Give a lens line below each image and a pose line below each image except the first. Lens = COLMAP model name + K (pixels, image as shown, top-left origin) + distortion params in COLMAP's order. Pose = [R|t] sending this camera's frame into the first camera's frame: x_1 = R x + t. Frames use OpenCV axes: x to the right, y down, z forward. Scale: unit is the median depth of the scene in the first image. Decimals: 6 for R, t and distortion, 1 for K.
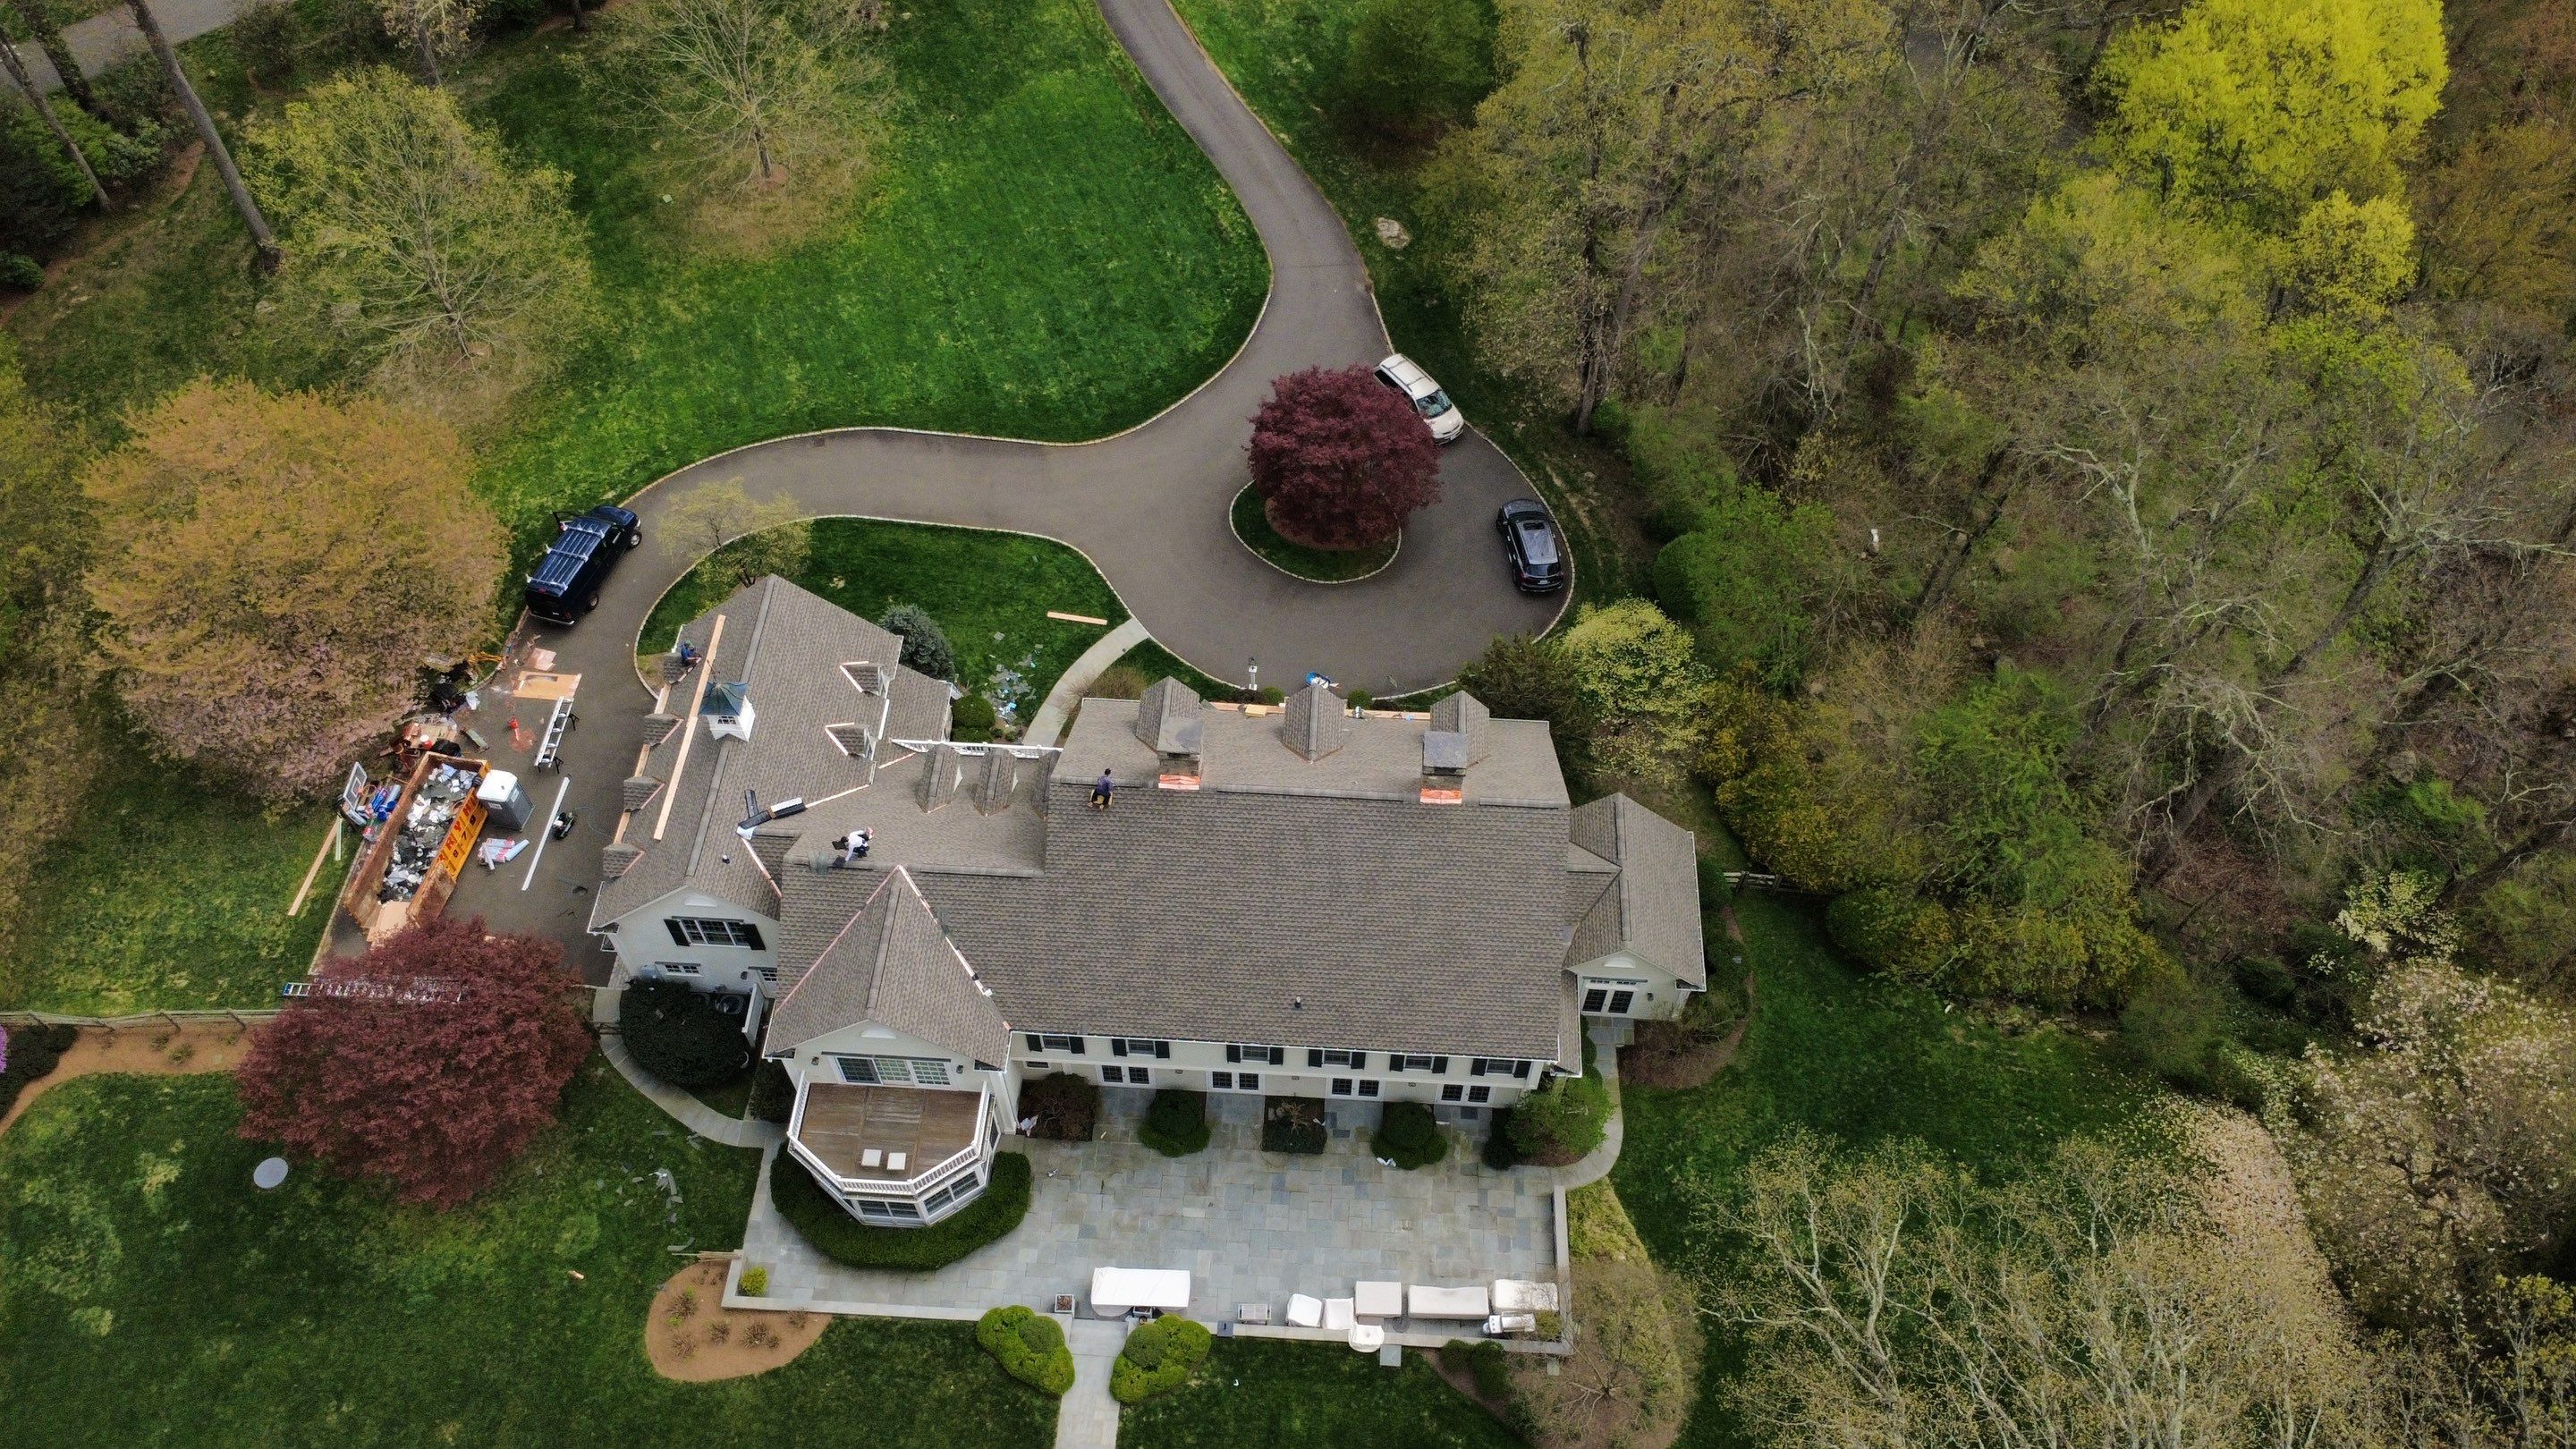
lens RADIAL K [[1877.8, 0, 1287.3], [0, 1877.8, 730.6], [0, 0, 1]] dist [-0.005917, 0.006038]
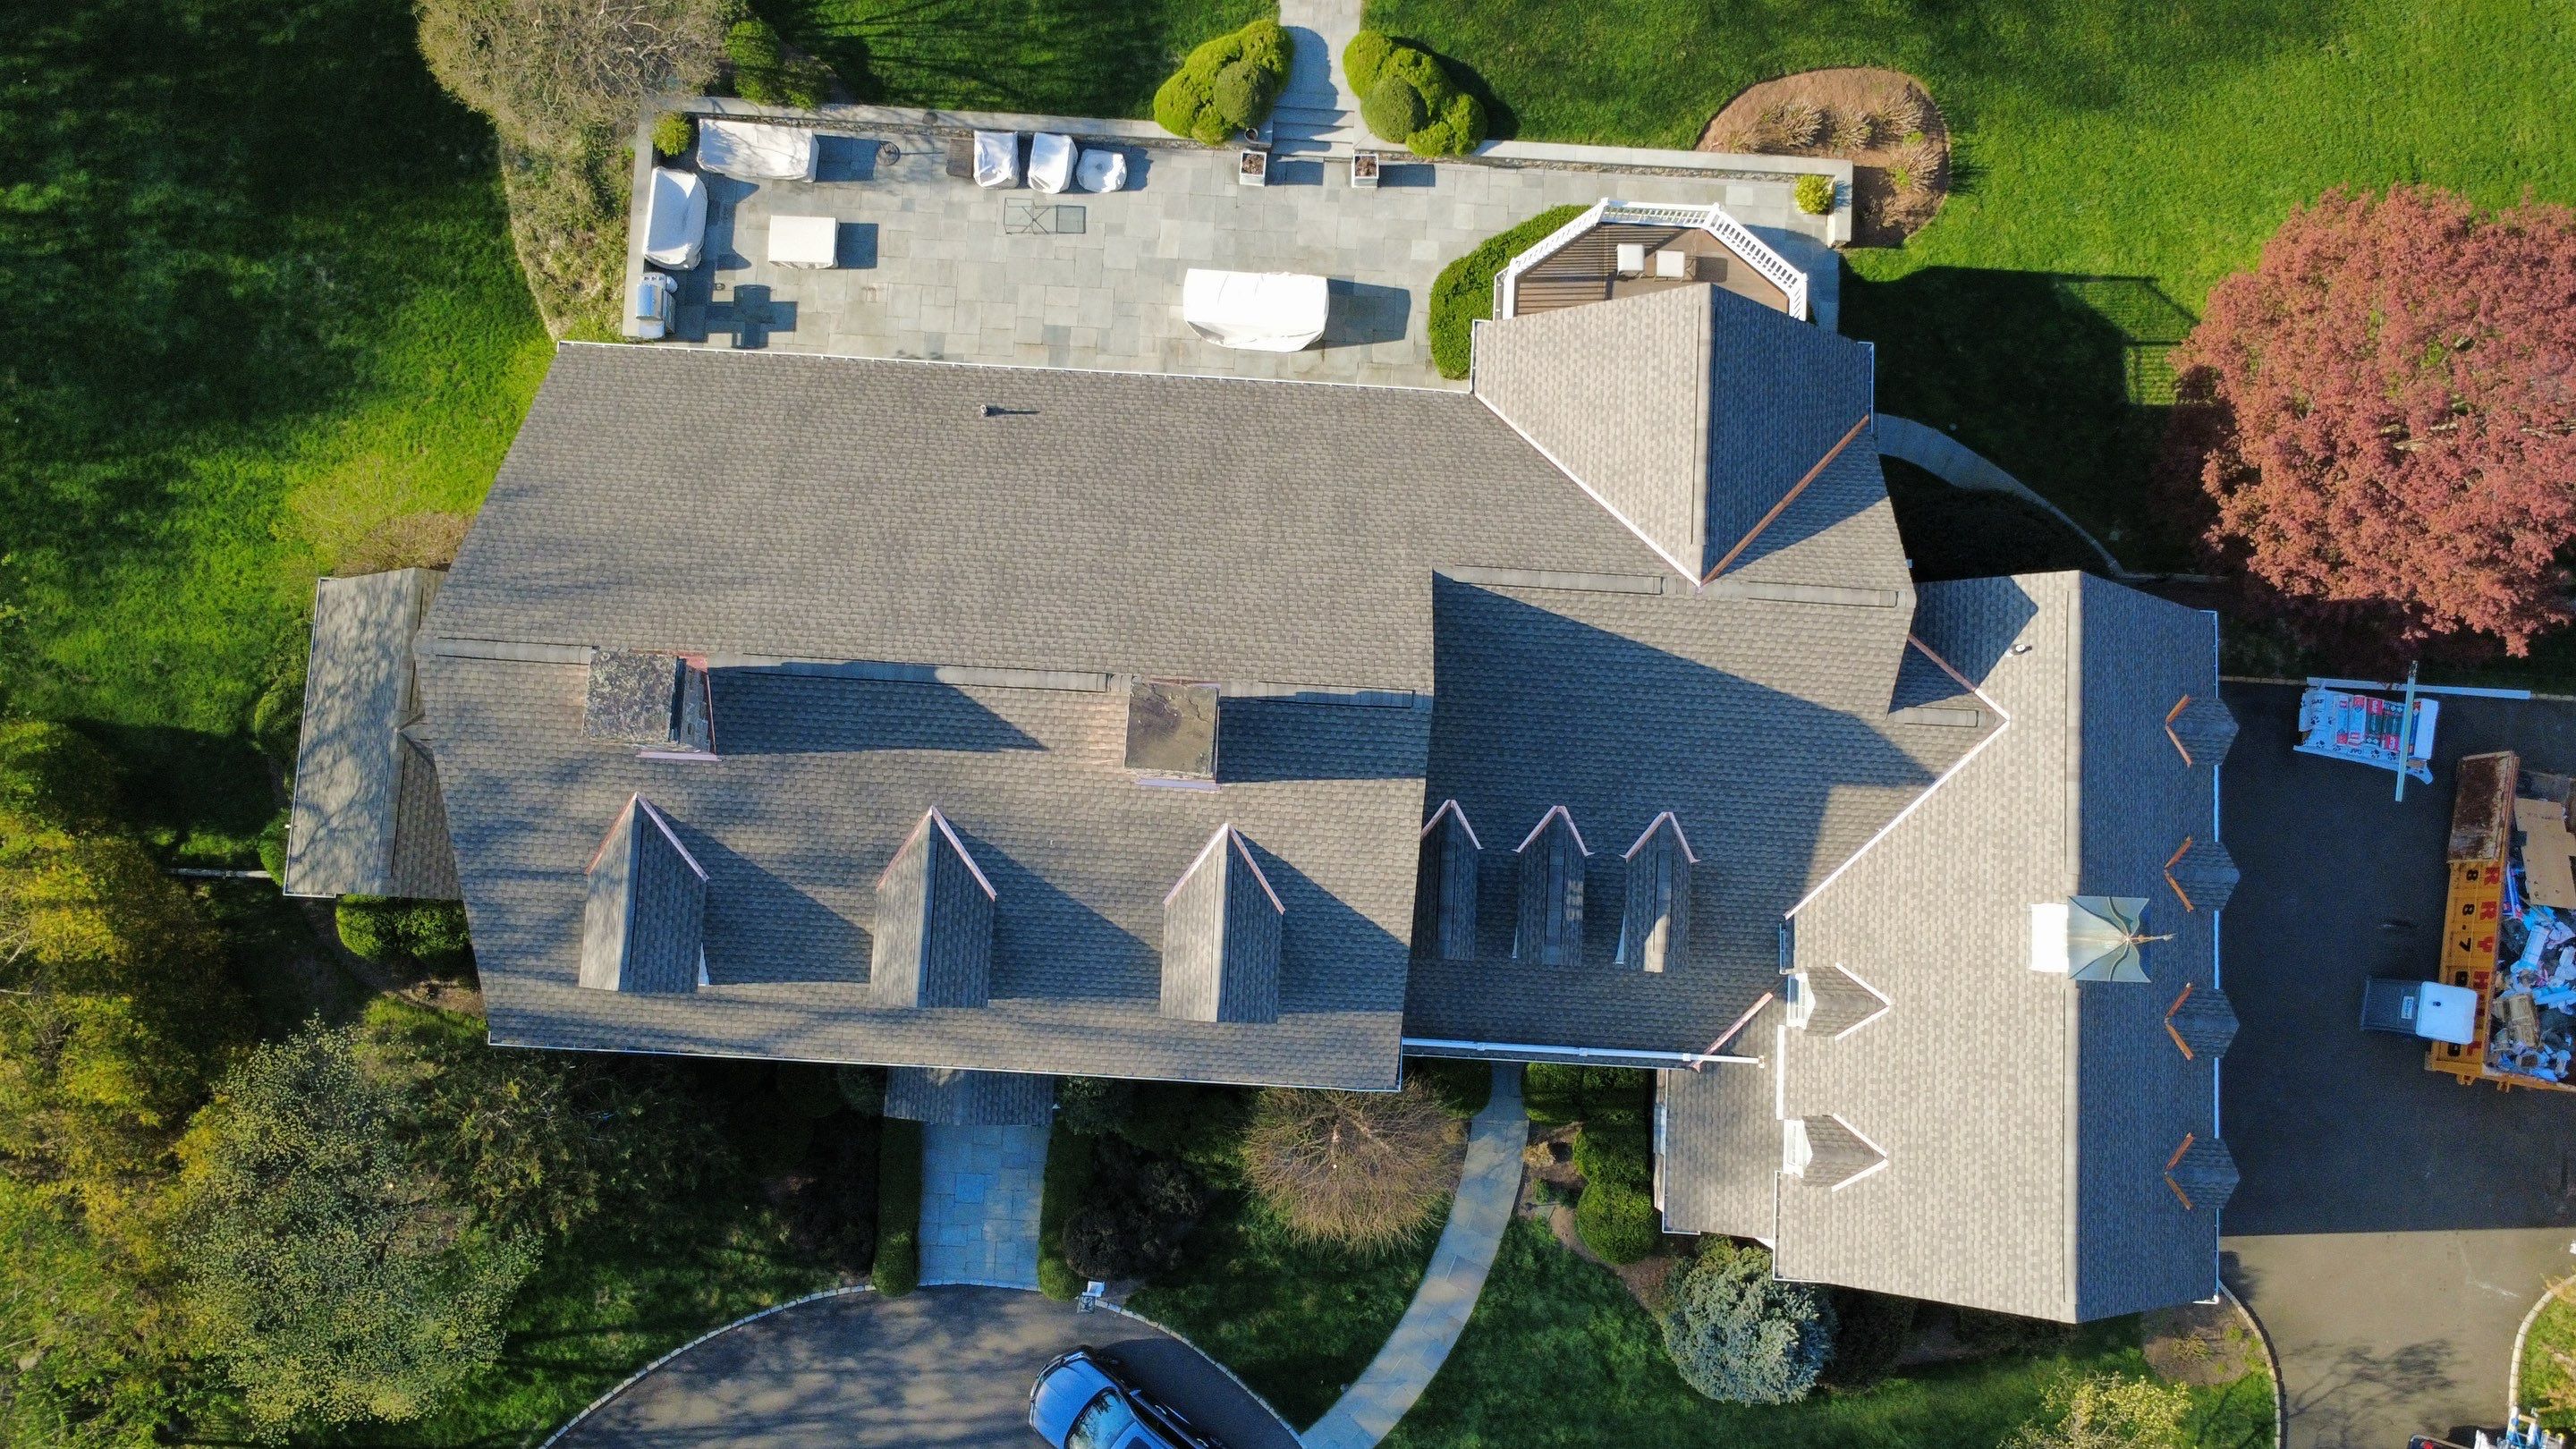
lens RADIAL K [[1877.8, 0, 1291.9], [0, 1877.8, 729.3], [0, 0, 1]] dist [-0.005917, 0.006038]
pose [[-0.999737, -0.000932, -0.022898, -0.074455], [-0.014516, -0.747392, 0.664225, -0.309967], [-0.017733, 0.664383, 0.747182, 0.607965]]
